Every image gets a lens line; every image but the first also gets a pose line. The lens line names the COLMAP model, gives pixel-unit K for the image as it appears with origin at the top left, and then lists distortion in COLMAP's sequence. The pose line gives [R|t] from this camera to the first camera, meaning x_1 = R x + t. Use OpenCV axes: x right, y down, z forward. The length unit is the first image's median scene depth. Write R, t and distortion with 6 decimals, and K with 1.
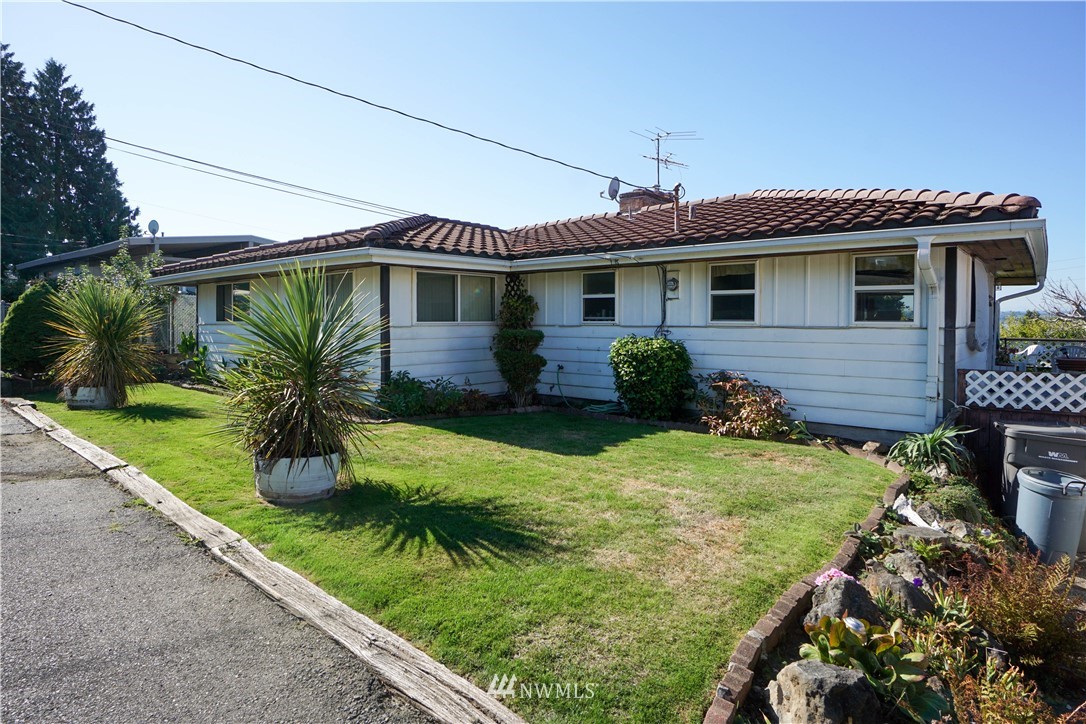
lens RADIAL K [[583.2, 0, 551.1], [0, 583.2, 345.8], [0, 0, 1]] dist [-0.003433, 0.006891]
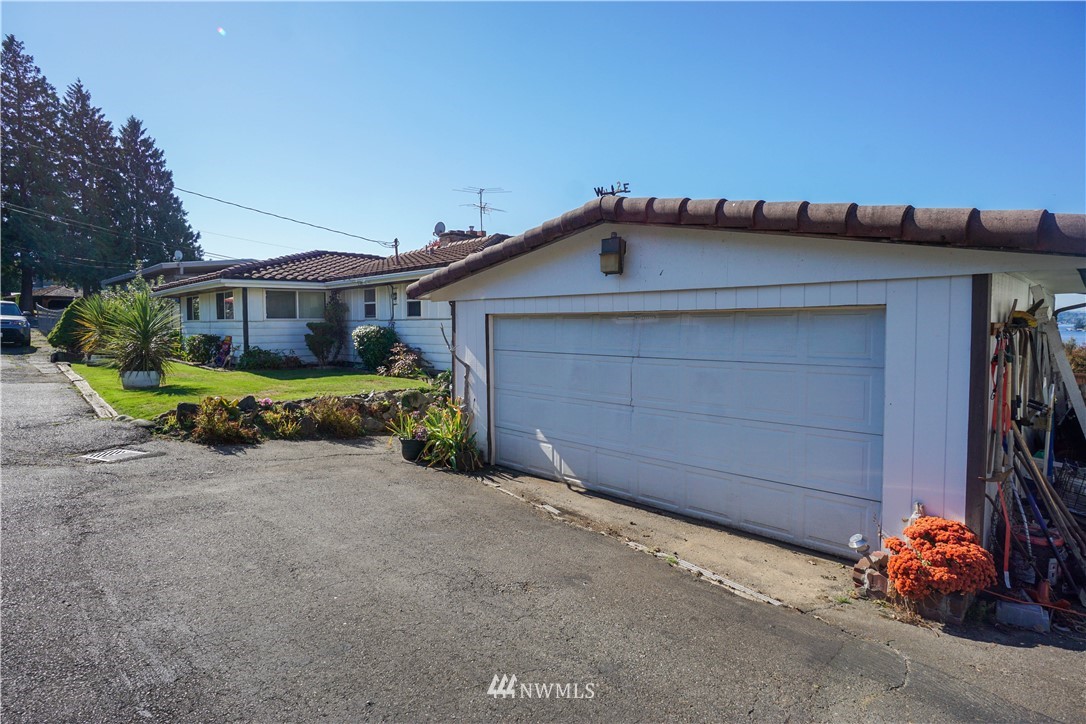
lens RADIAL K [[562.2, 0, 542.7], [0, 562.2, 357.4], [0, 0, 1]] dist [0.004991, -0.000632]
pose [[0.994120, 0.000051, -0.108280, 0.166108], [0.001836, 0.999848, 0.017326, 0.010219], [0.108265, -0.017423, 0.993969, -0.128482]]
